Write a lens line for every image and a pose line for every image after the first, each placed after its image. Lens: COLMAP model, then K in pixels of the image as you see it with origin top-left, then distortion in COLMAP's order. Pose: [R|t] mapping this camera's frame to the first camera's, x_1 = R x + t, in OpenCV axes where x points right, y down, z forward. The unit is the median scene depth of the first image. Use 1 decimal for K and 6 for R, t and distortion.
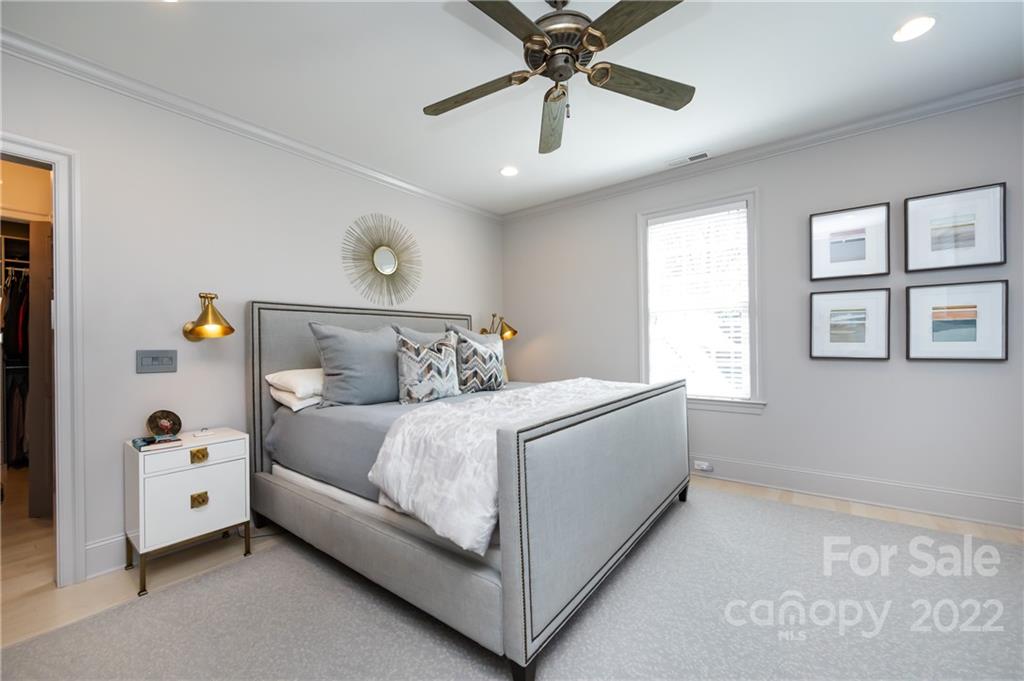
lens RADIAL K [[400.6, 0, 512.0], [0, 400.6, 340.5], [0, 0, 1]] dist [0.026282, 0.000028]
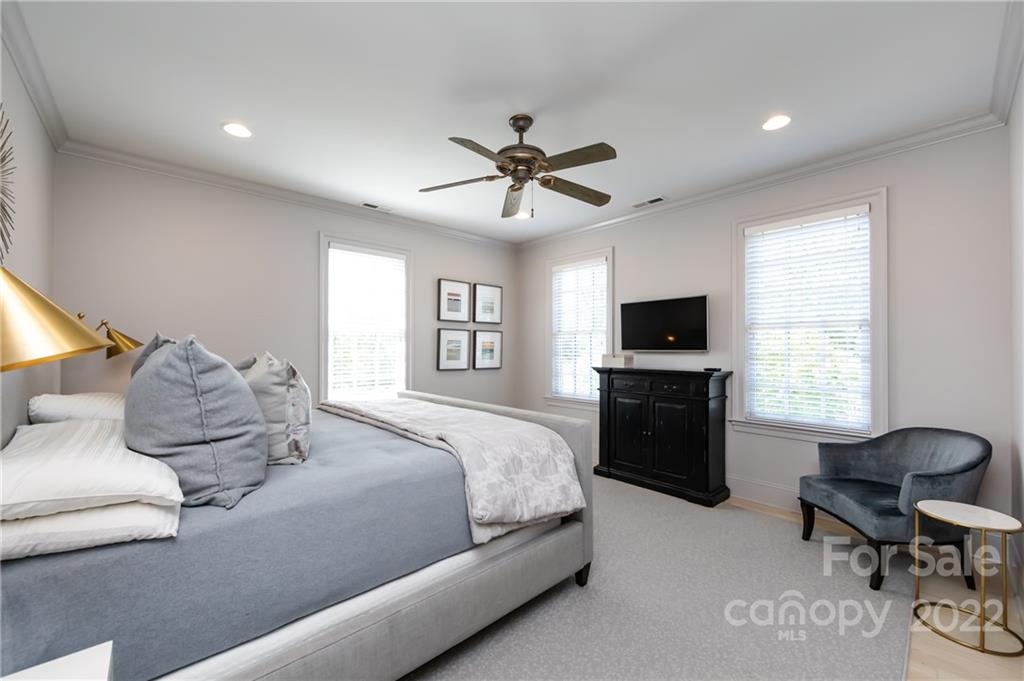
lens RADIAL K [[409.4, 0, 512.0], [0, 409.4, 340.5], [0, 0, 1]] dist [-0.002039, -0.000140]
pose [[0.175004, 0.034764, 0.983954, -0.813446], [0.002323, 0.999359, -0.035722, -0.016882], [-0.984565, 0.008537, 0.174812, 0.501980]]
